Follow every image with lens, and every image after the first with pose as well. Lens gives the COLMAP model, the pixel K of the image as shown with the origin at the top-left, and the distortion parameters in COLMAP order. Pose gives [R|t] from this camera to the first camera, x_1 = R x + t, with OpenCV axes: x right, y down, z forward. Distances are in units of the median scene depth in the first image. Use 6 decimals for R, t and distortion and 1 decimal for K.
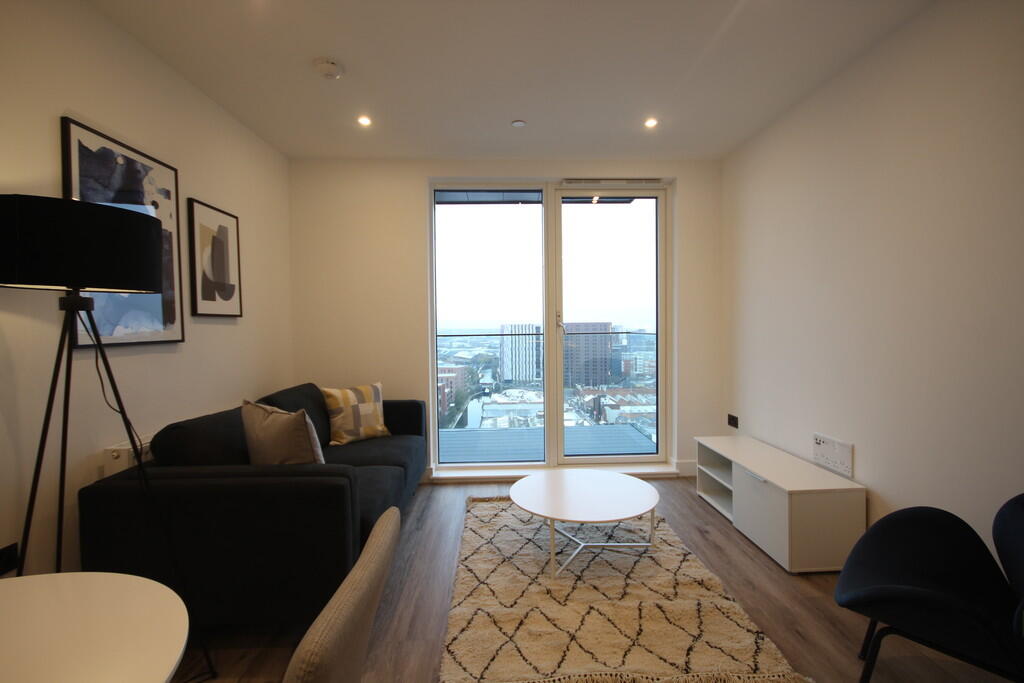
lens RADIAL K [[471.3, 0, 517.1], [0, 471.3, 341.4], [0, 0, 1]] dist [-0.012495, -0.001644]
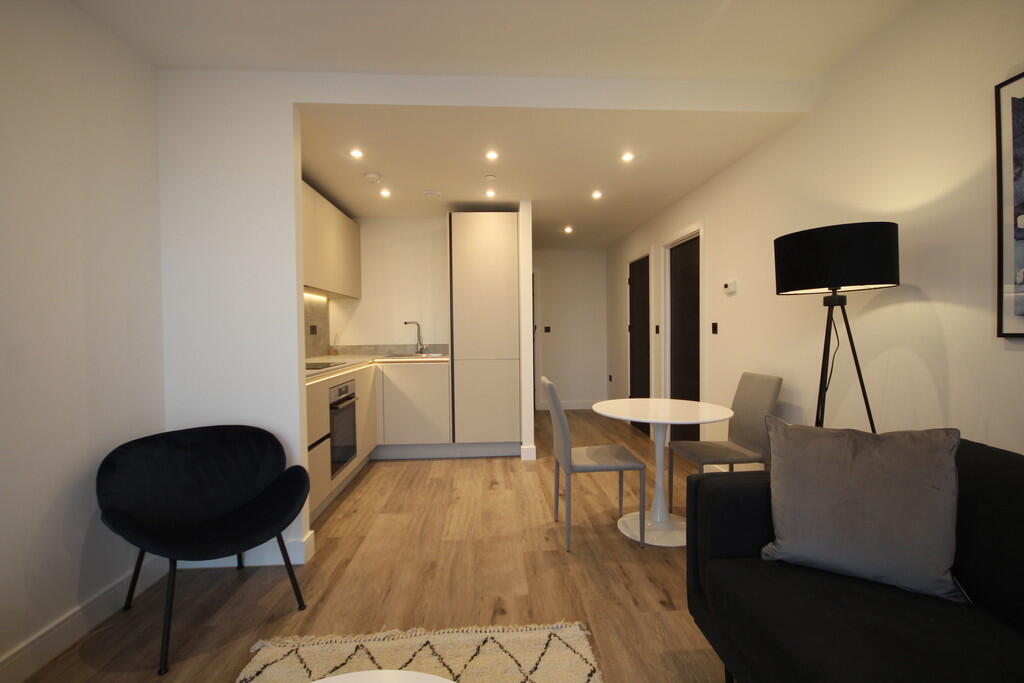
lens RADIAL K [[471.3, 0, 513.6], [0, 471.3, 339.7], [0, 0, 1]] dist [-0.012495, -0.001644]
pose [[-0.999580, 0.022874, -0.017815, 0.011323], [0.021971, 0.998541, 0.049336, -0.037514], [0.018918, 0.048924, -0.998623, 1.574757]]
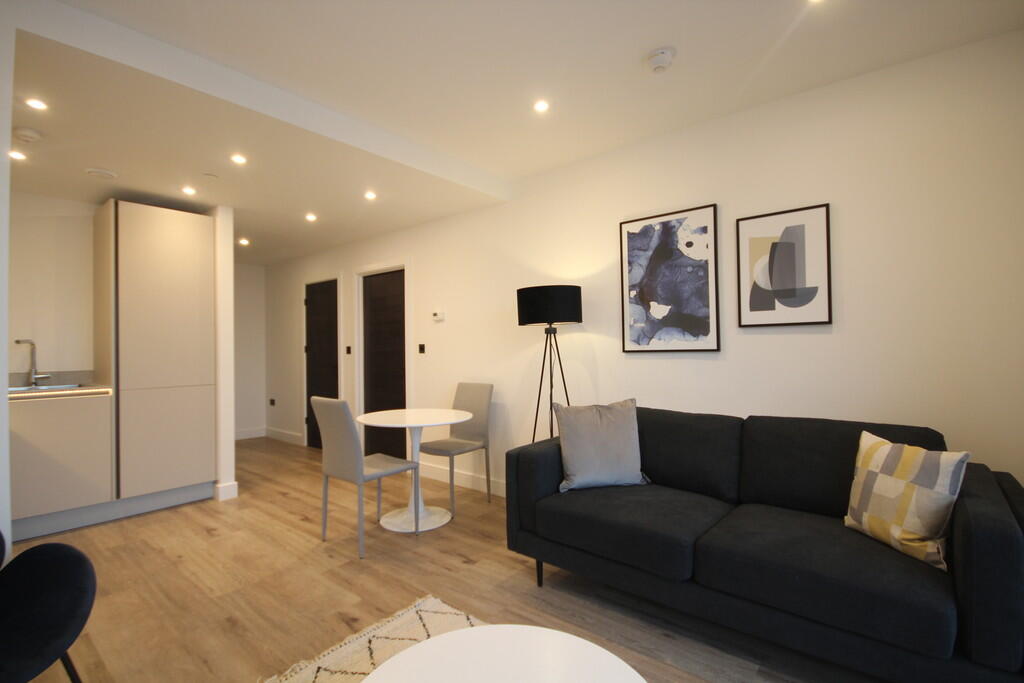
lens RADIAL K [[471.3, 0, 517.8], [0, 471.3, 340.4], [0, 0, 1]] dist [-0.012495, -0.001644]
pose [[-0.658265, 0.010524, -0.752713, 0.540797], [-0.001255, 0.999886, 0.015078, -0.047110], [0.752785, 0.010870, -0.658176, 1.557952]]
